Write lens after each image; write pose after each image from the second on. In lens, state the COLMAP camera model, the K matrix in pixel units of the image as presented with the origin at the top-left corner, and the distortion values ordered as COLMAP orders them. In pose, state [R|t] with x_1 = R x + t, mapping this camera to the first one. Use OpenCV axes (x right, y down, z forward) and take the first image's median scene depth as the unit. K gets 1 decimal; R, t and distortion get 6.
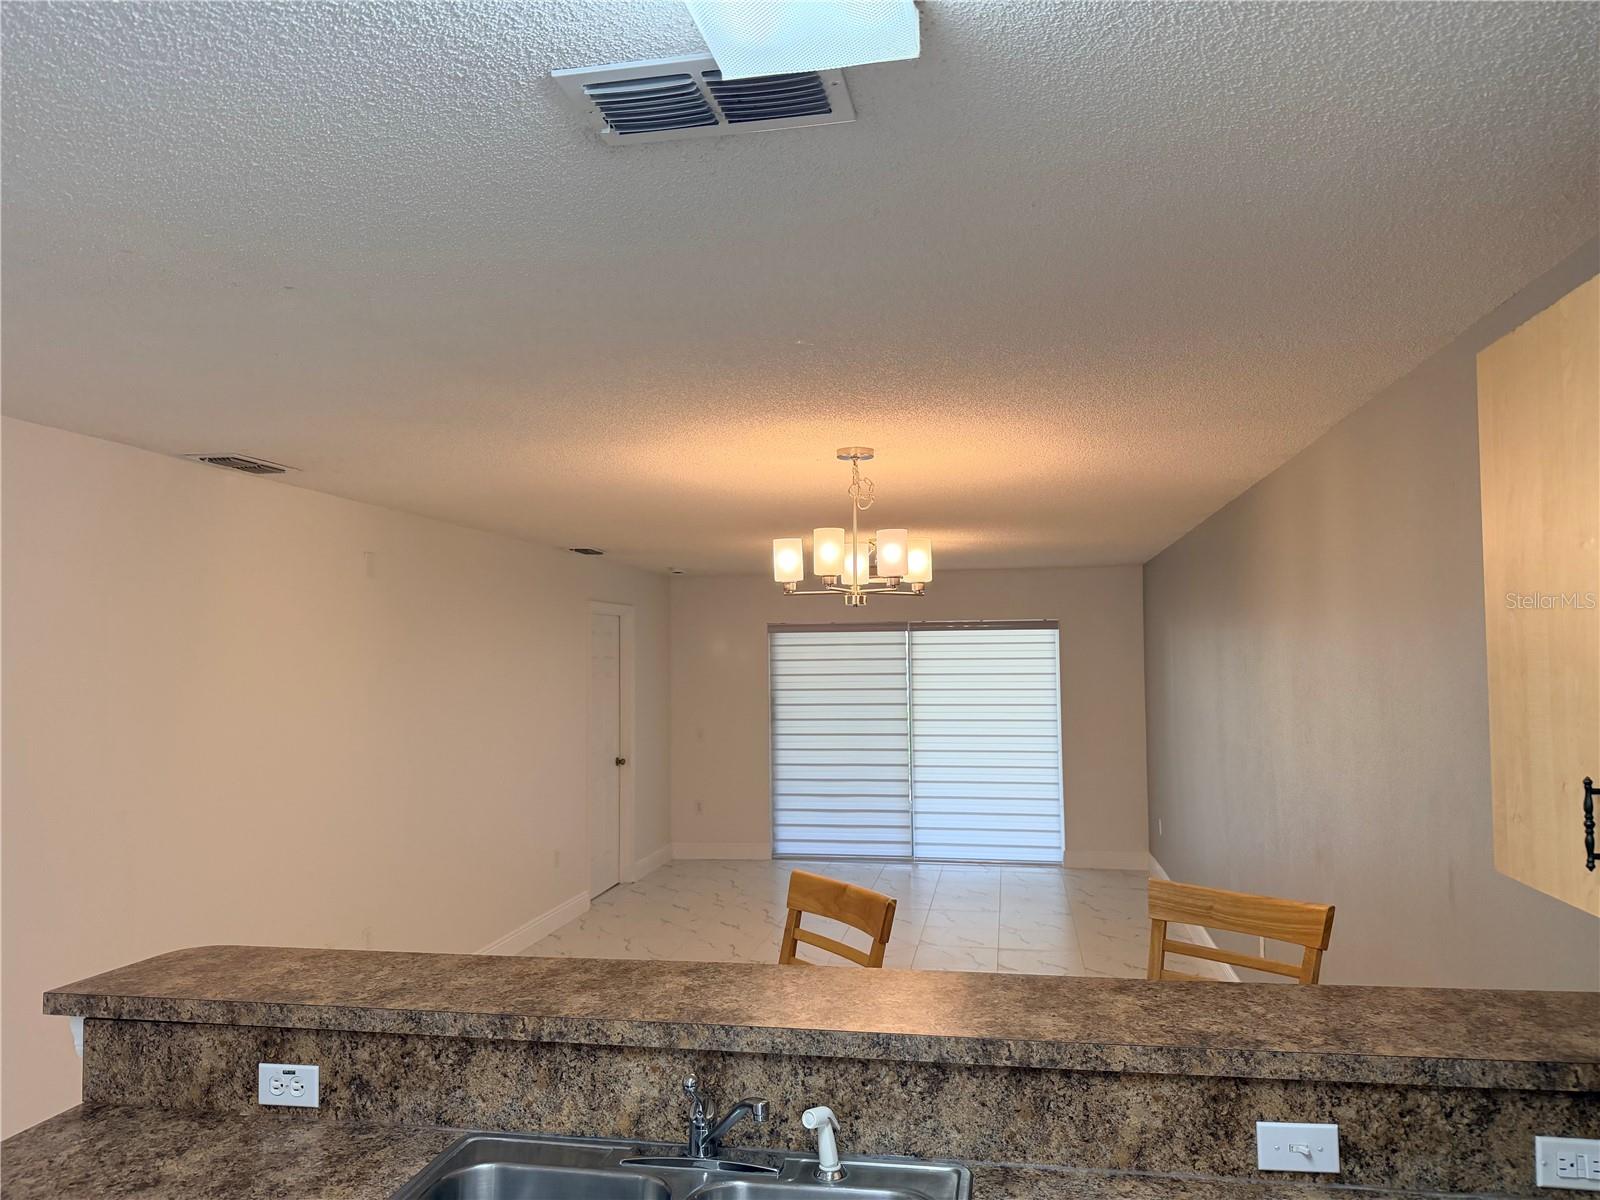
lens RADIAL K [[1130.9, 0, 800.0], [0, 1130.9, 600.0], [0, 0, 1]] dist [-0.024507, 0.022020]
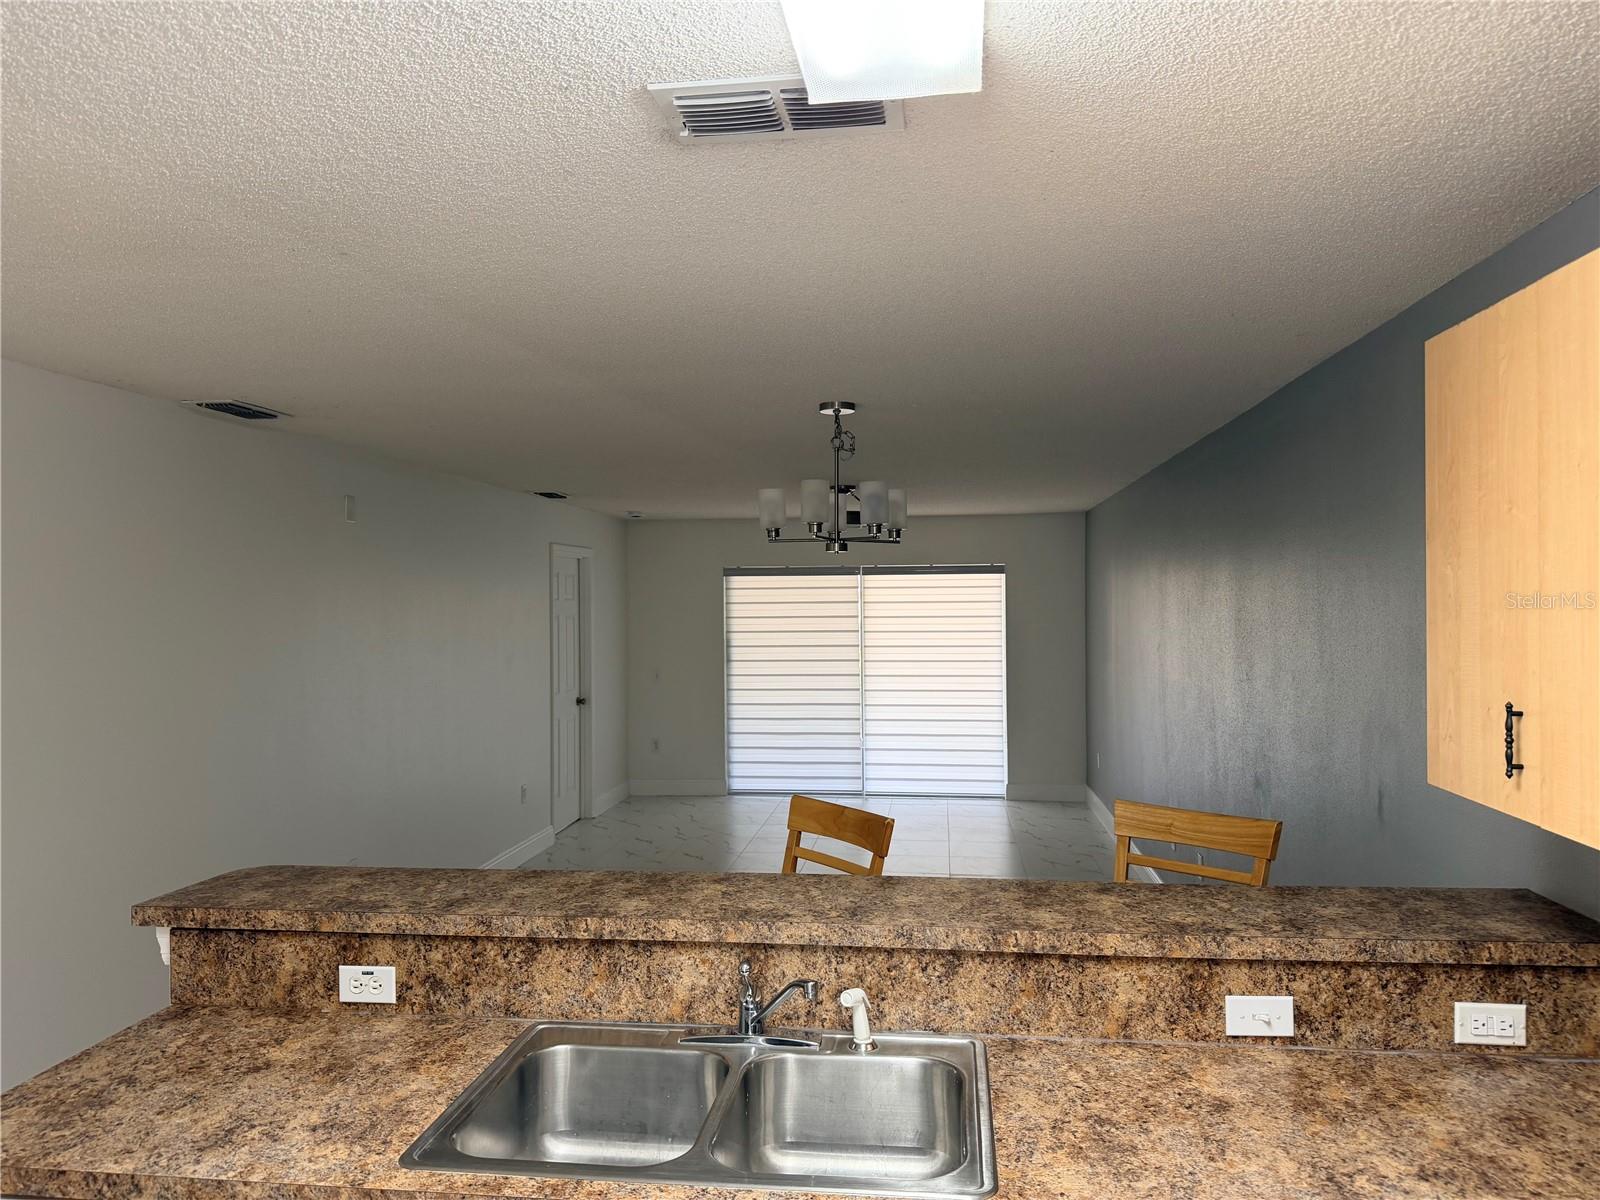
lens RADIAL K [[1121.8, 0, 795.9], [0, 1121.8, 591.7], [0, 0, 1]] dist [0.000482, -0.002312]
pose [[0.998575, 0.002871, 0.053292, -0.103314], [-0.005180, 0.999051, 0.043236, -0.007077], [-0.053117, -0.043451, 0.997643, -0.126057]]
